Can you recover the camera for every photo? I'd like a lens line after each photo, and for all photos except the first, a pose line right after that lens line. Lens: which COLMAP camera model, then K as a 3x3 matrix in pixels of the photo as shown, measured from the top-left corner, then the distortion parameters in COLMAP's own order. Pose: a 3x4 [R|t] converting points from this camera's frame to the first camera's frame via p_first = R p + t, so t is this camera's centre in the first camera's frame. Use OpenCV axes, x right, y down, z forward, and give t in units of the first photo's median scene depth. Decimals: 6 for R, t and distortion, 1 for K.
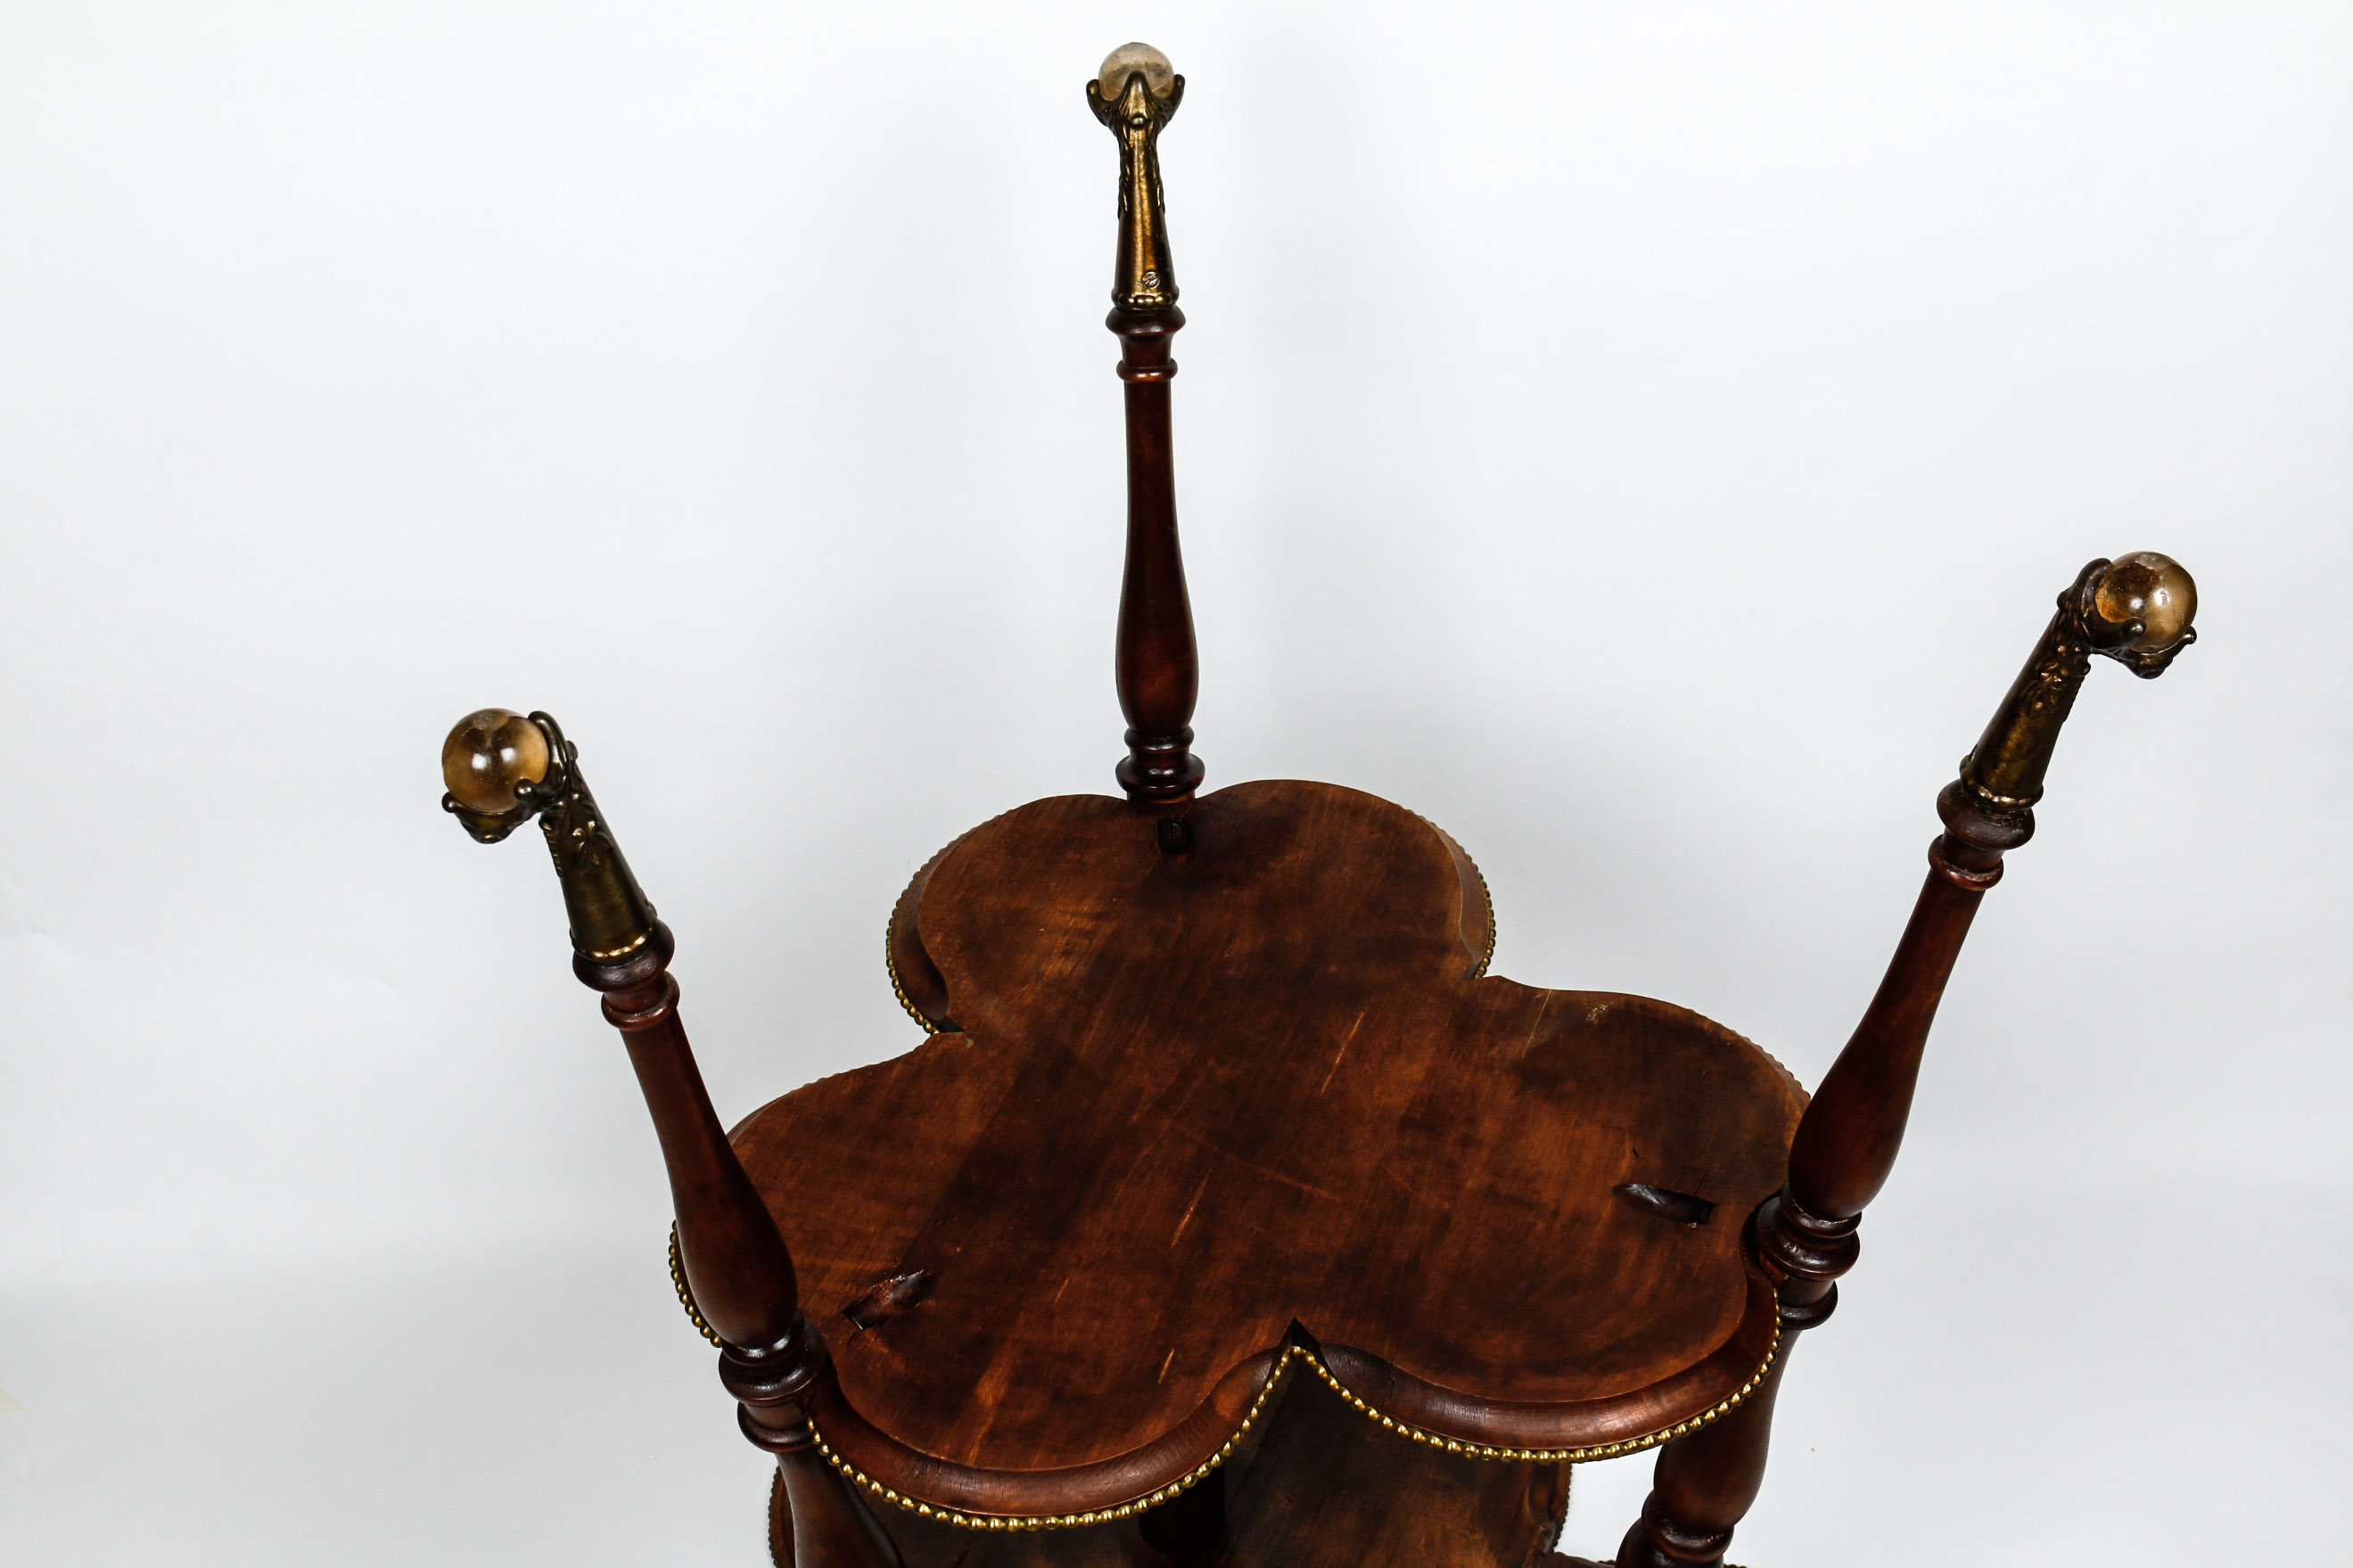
lens RADIAL K [[3470.6, 0, 1176.5], [0, 3470.6, 784.0], [0, 0, 1]] dist [-0.056769, -0.053971]
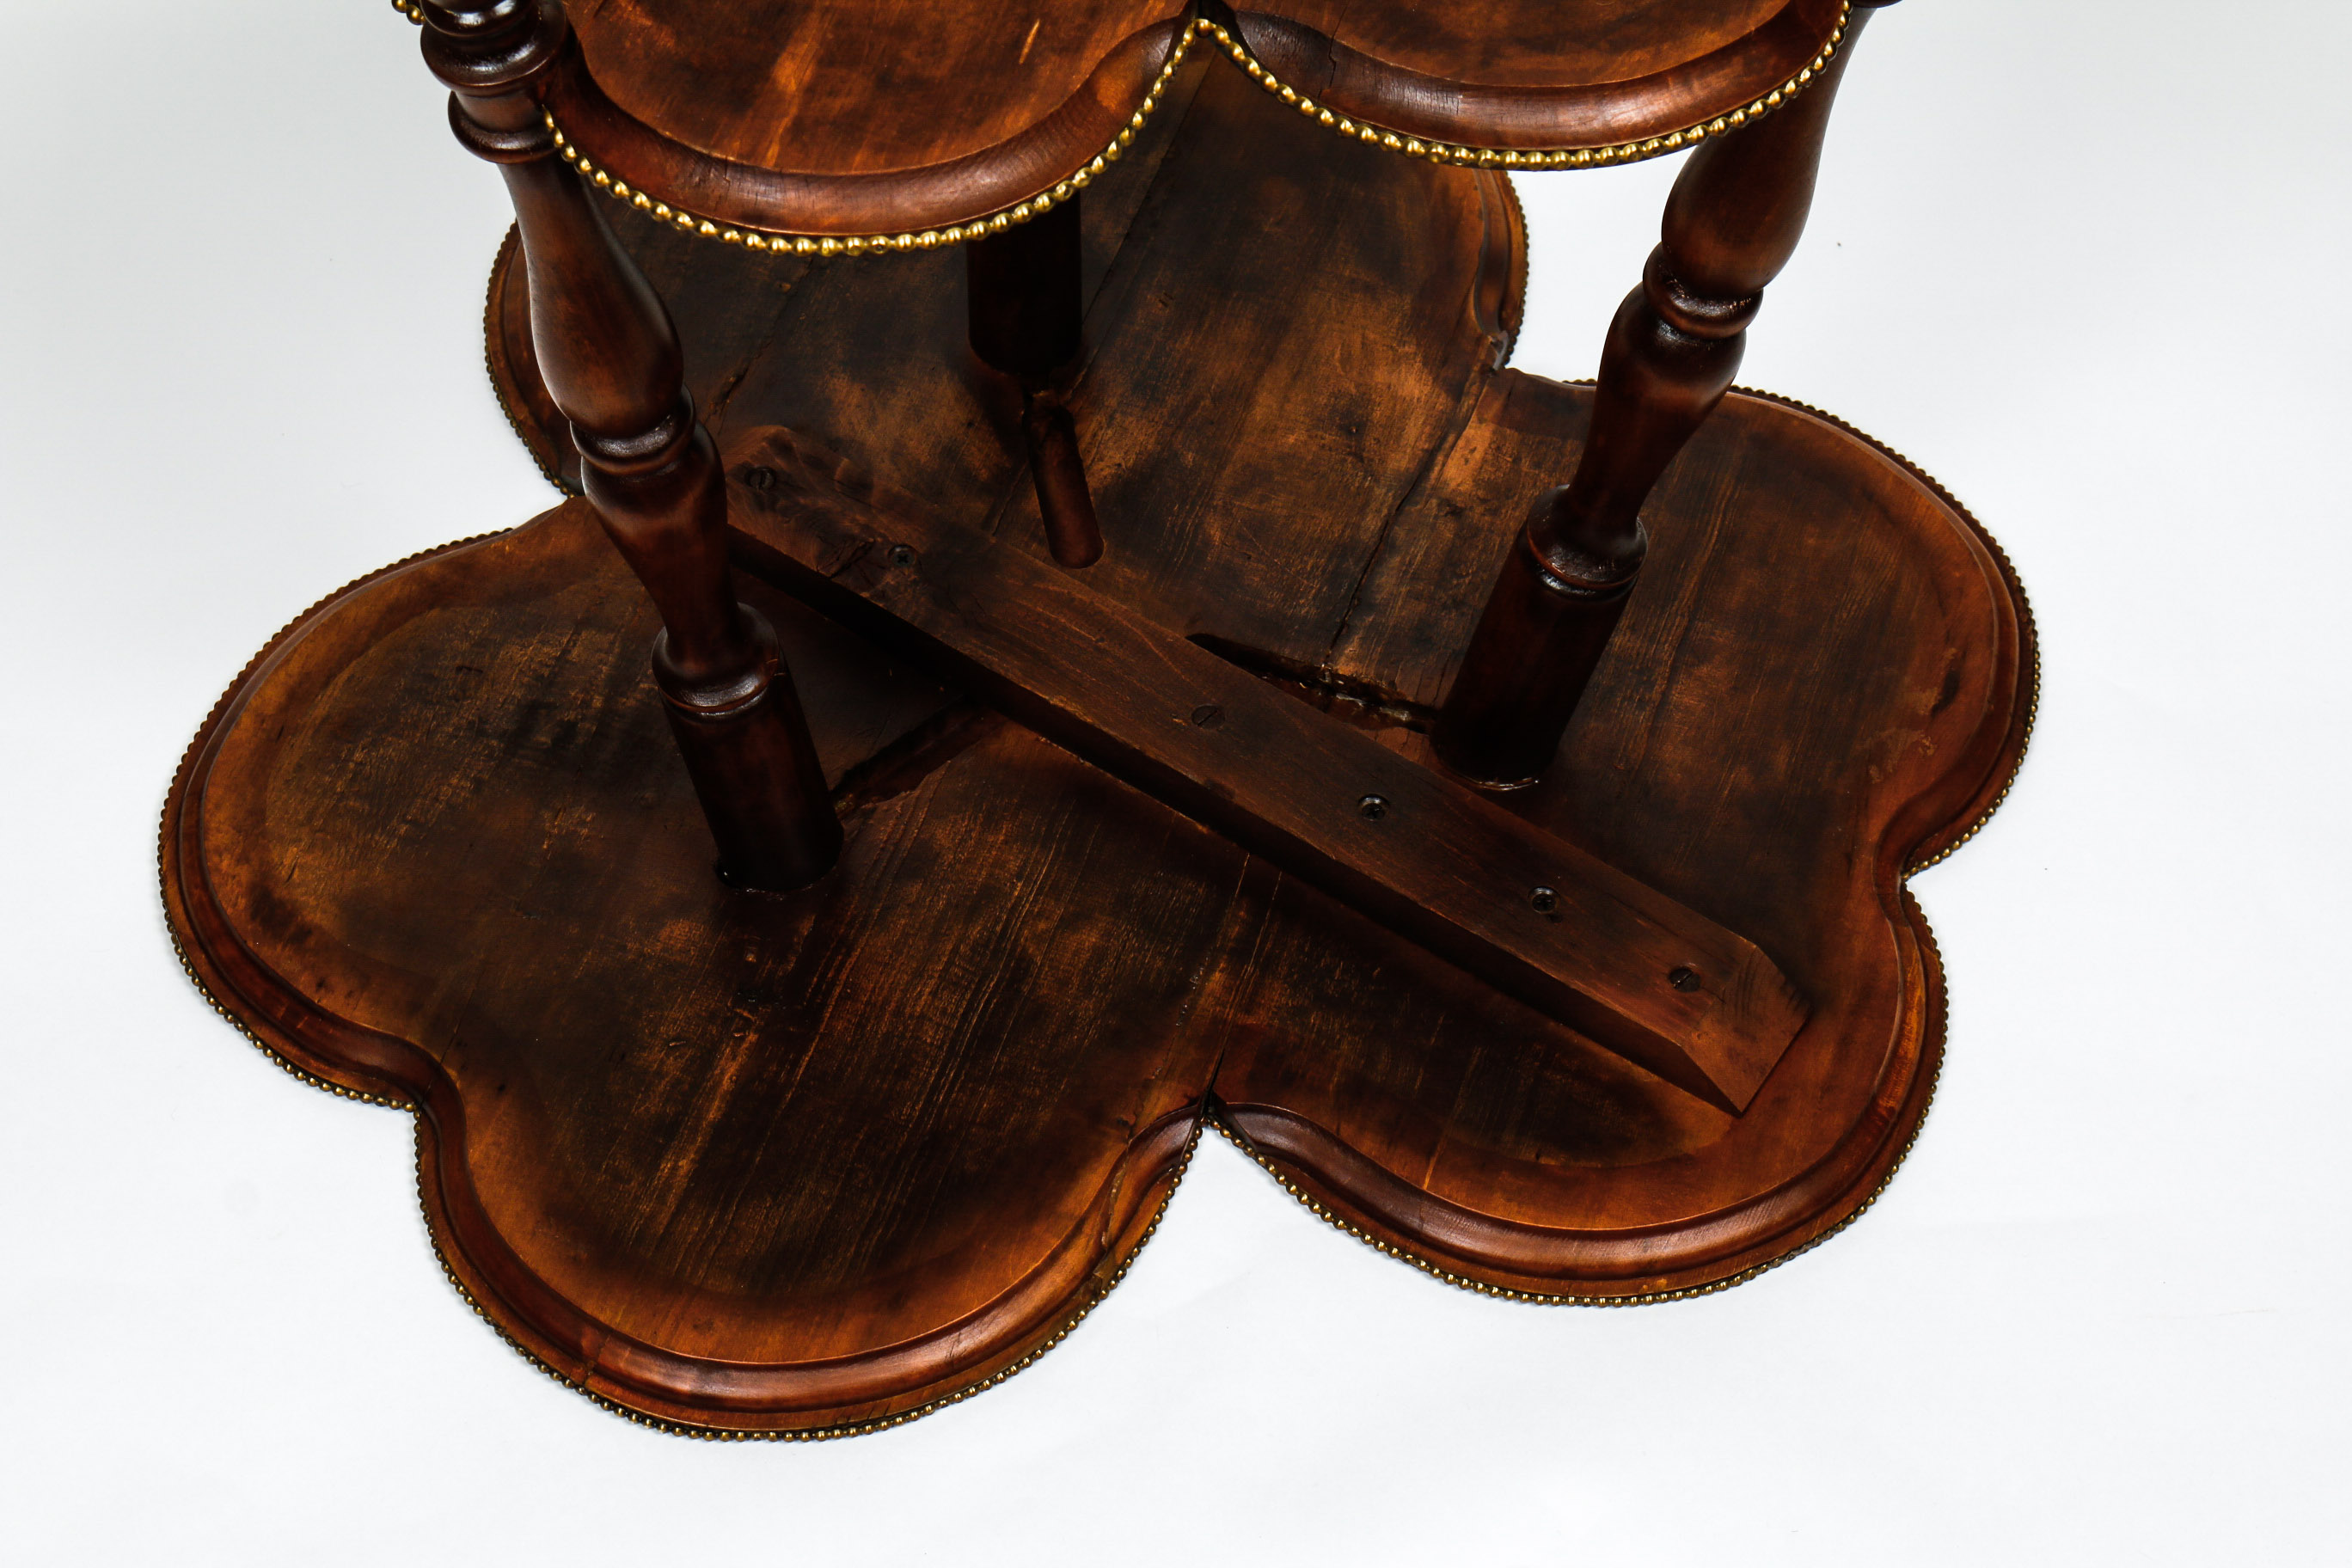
lens RADIAL K [[4286.9, 0, 1176.0], [0, 4286.9, 784.0], [0, 0, 1]] dist [0.003948, 0.255184]
pose [[0.998687, -0.007973, 0.050606, -0.019518], [-0.005824, 0.963743, 0.266767, 0.076680], [-0.050898, -0.266712, 0.962431, 0.073248]]
